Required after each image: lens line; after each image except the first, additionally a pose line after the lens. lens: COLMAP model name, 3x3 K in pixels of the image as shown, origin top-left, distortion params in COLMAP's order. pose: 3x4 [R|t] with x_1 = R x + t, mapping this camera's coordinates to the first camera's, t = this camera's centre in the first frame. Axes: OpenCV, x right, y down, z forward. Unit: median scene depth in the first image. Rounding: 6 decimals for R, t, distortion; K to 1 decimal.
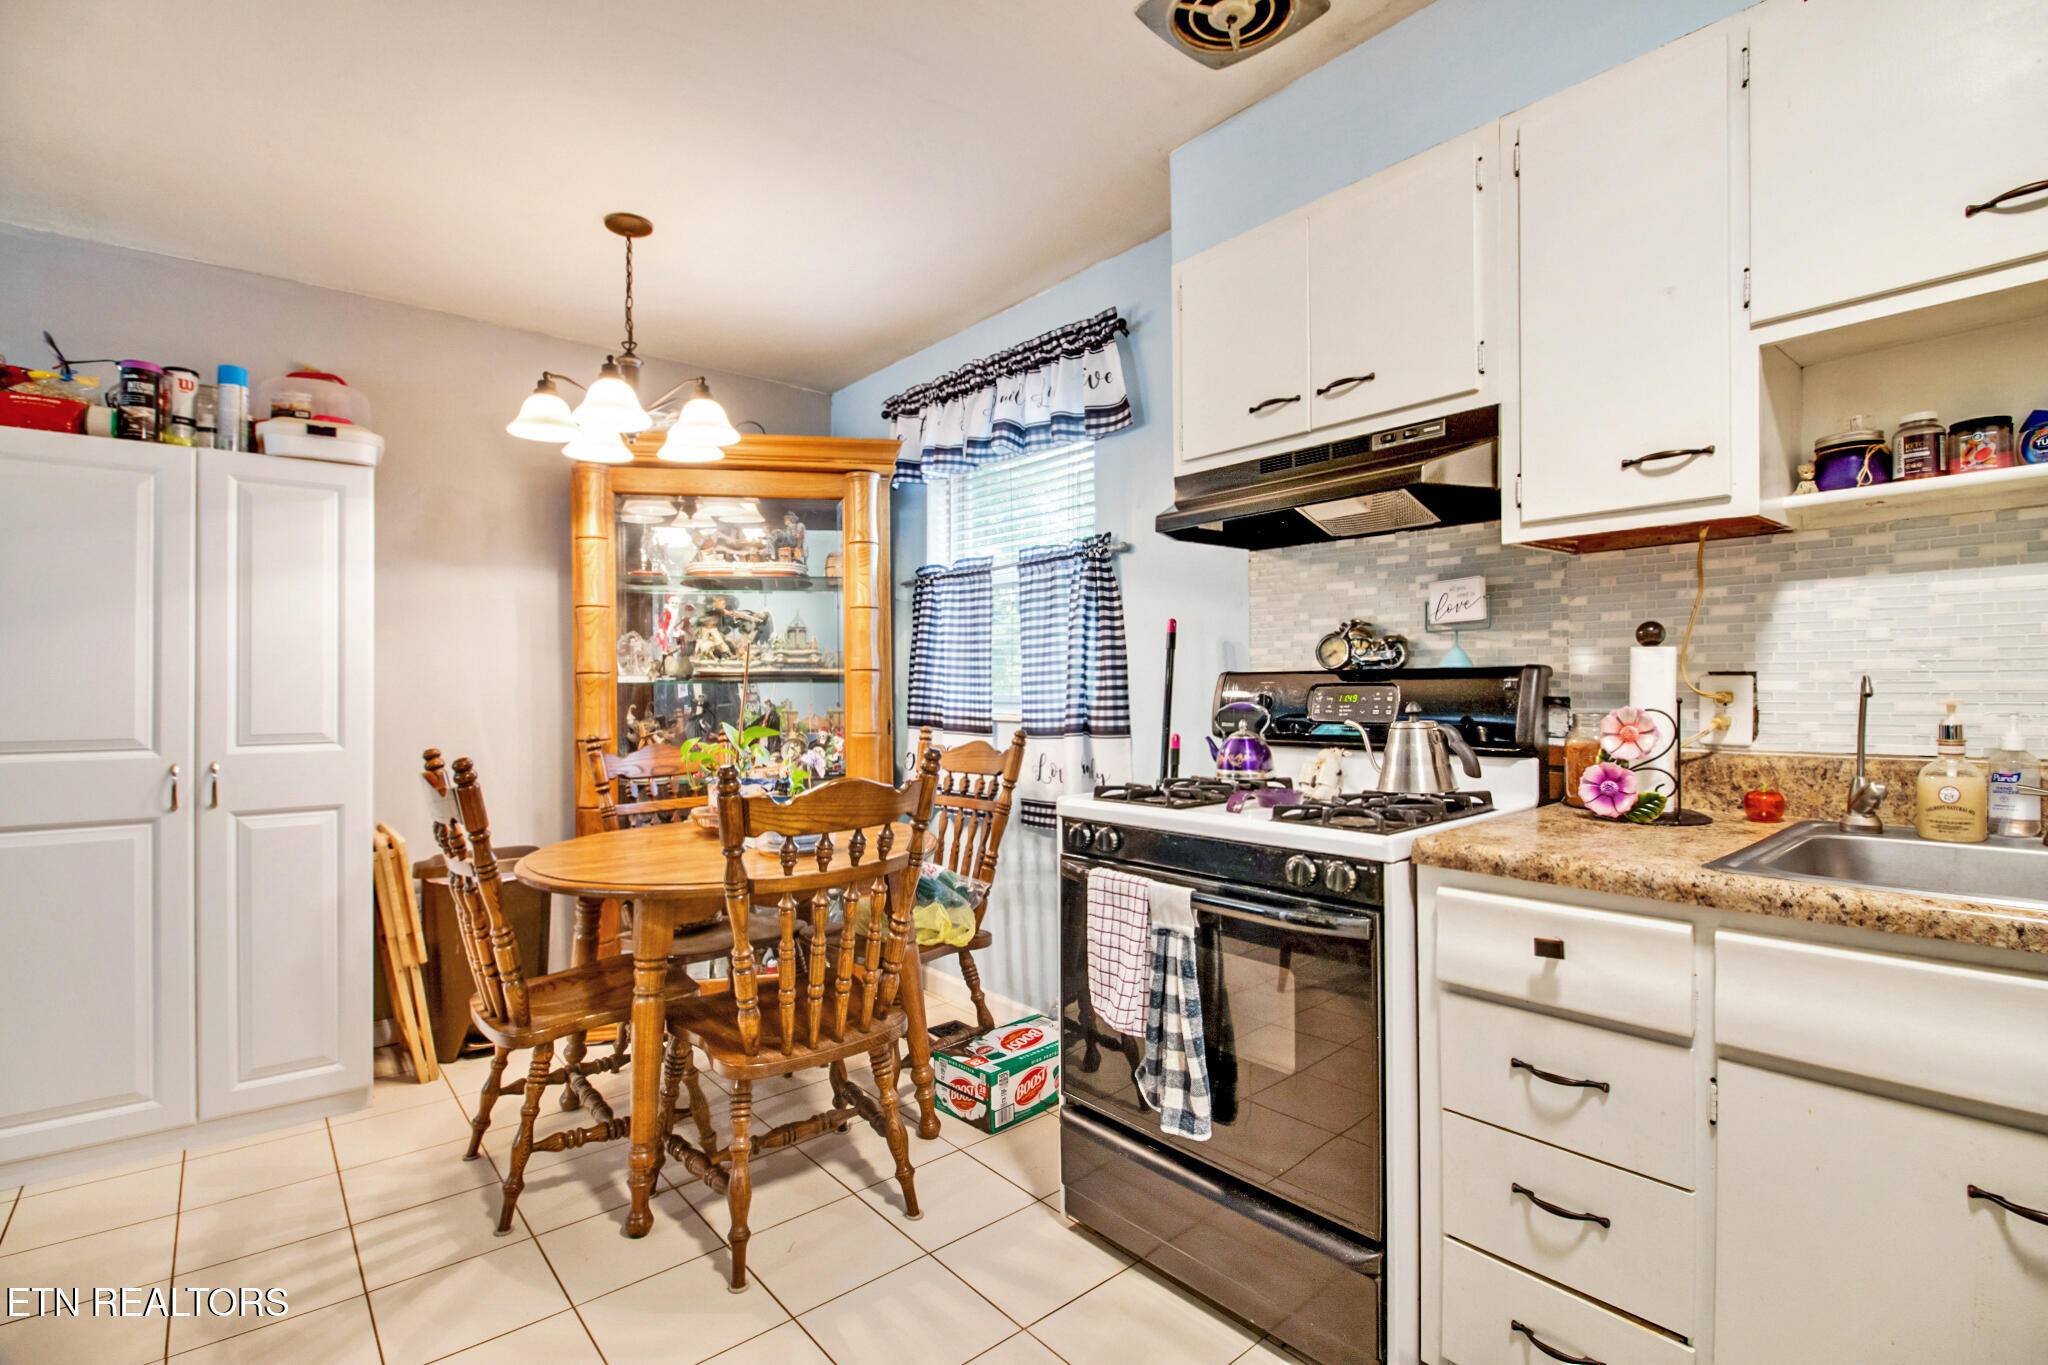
lens RADIAL K [[946.0, 0, 1027.2], [0, 946.0, 684.3], [0, 0, 1]] dist [-0.007881, -0.002276]
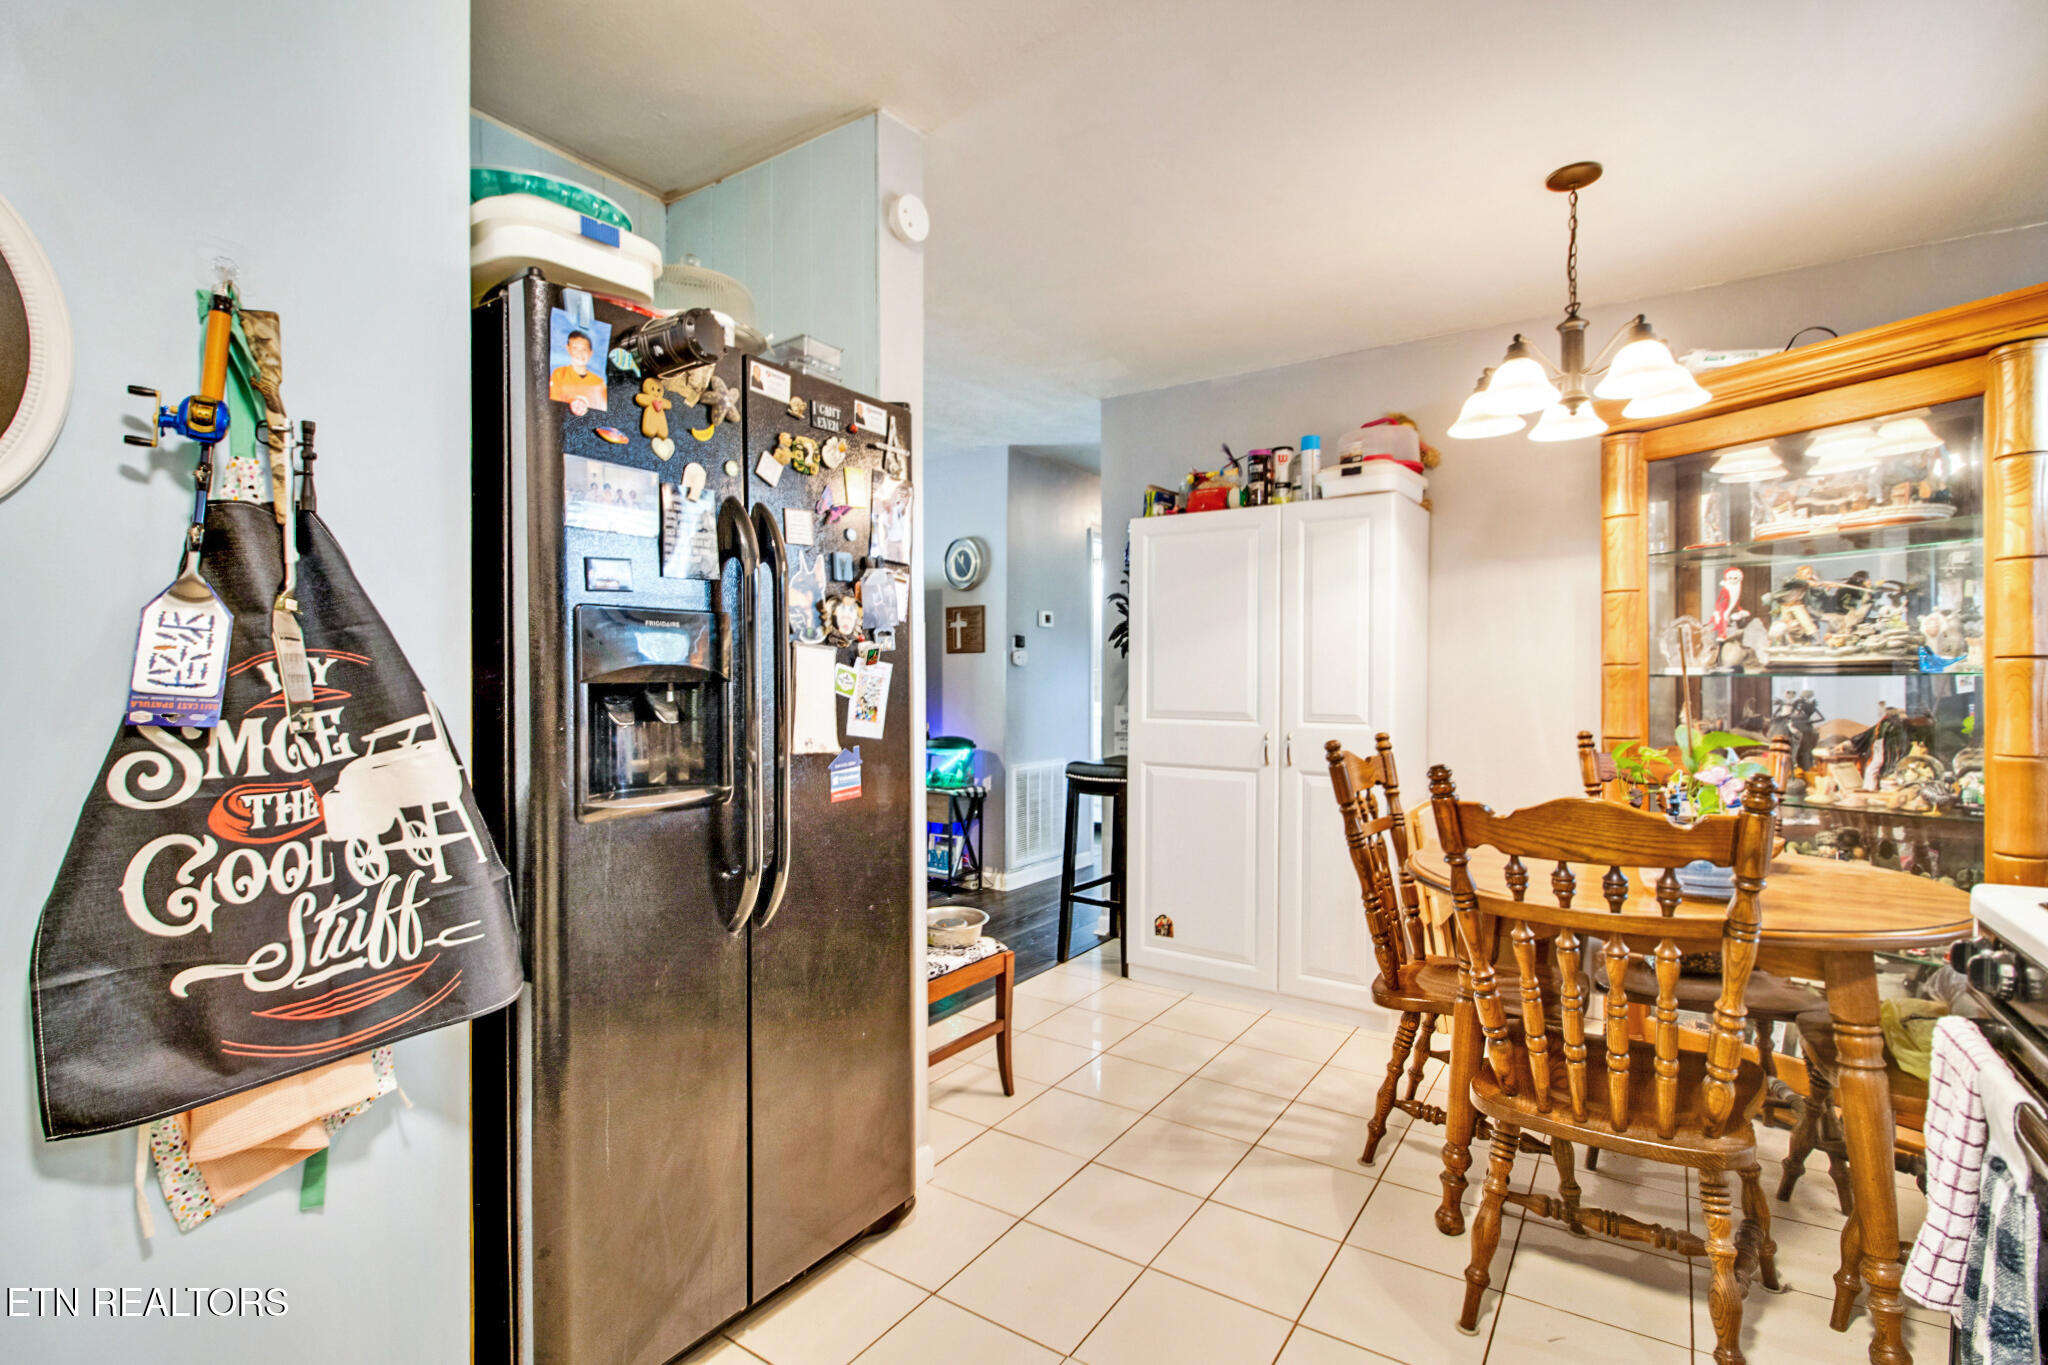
lens RADIAL K [[946.0, 0, 1013.3], [0, 946.0, 686.2], [0, 0, 1]] dist [-0.007881, -0.002276]
pose [[0.272318, 0.014661, -0.962096, 0.413559], [-0.000854, 0.999887, 0.014996, -0.006219], [0.962207, -0.003262, 0.272300, 0.292886]]
